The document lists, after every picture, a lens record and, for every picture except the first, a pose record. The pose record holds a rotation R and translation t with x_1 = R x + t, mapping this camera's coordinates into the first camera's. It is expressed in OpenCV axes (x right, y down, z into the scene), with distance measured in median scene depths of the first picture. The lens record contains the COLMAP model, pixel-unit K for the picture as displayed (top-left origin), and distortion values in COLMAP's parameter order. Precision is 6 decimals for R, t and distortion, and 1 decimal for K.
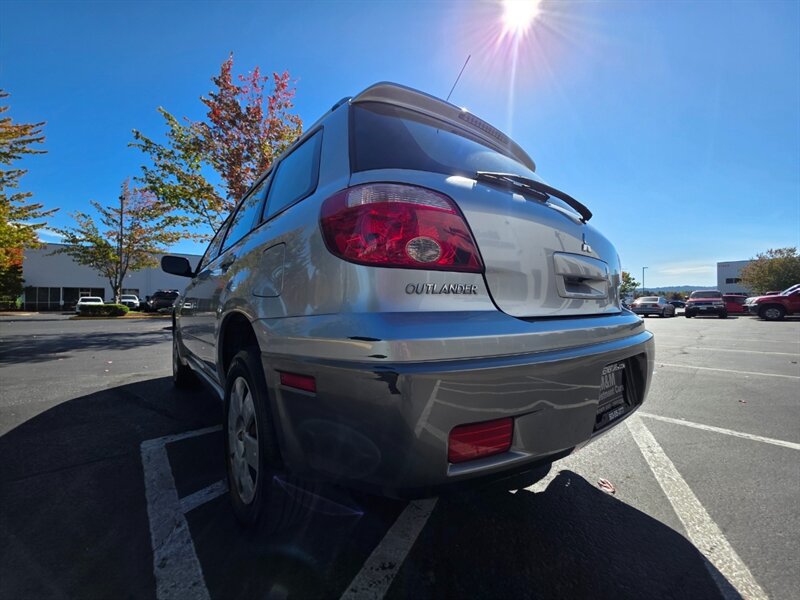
lens RADIAL K [[320.1, 0, 398.7], [0, 320.1, 296.8], [0, 0, 1]] dist [0.000485, 0.000193]
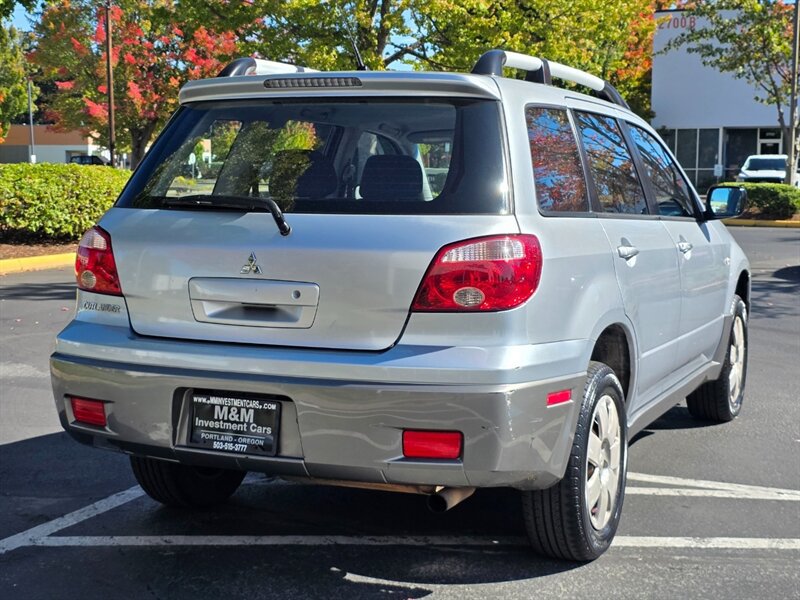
lens RADIAL K [[1272.7, 0, 389.5], [0, 1272.7, 290.6], [0, 0, 1]] dist [0.118439, -0.041509]
pose [[0.450863, 0.089915, -0.888053, 2.435401], [0.016911, 0.993874, 0.109215, -0.294492], [0.892433, -0.064259, 0.446581, -0.149704]]
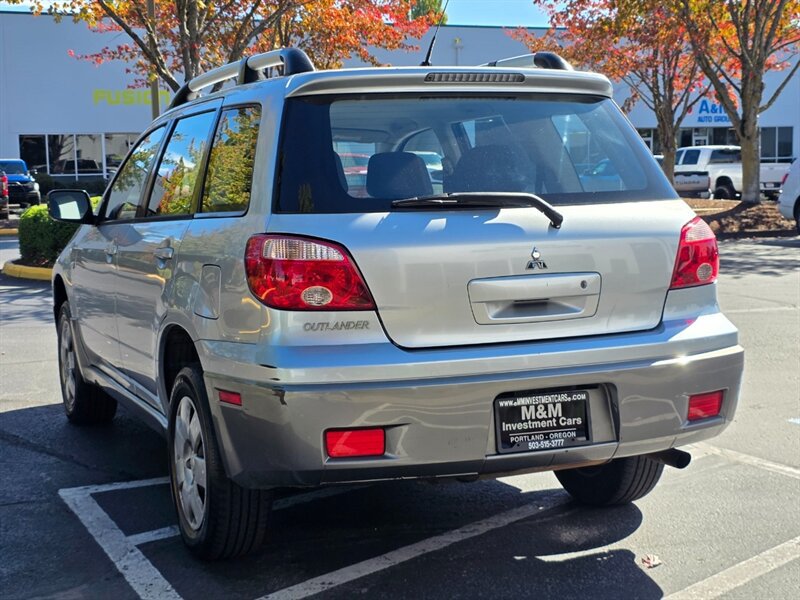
lens RADIAL K [[1272.7, 0, 389.5], [0, 1272.7, 290.6], [0, 0, 1]] dist [0.118439, -0.041509]
pose [[0.958231, 0.008198, -0.285879, 0.750457], [0.027144, 0.992470, 0.119443, -0.319093], [0.284706, -0.122214, 0.950793, -1.540915]]
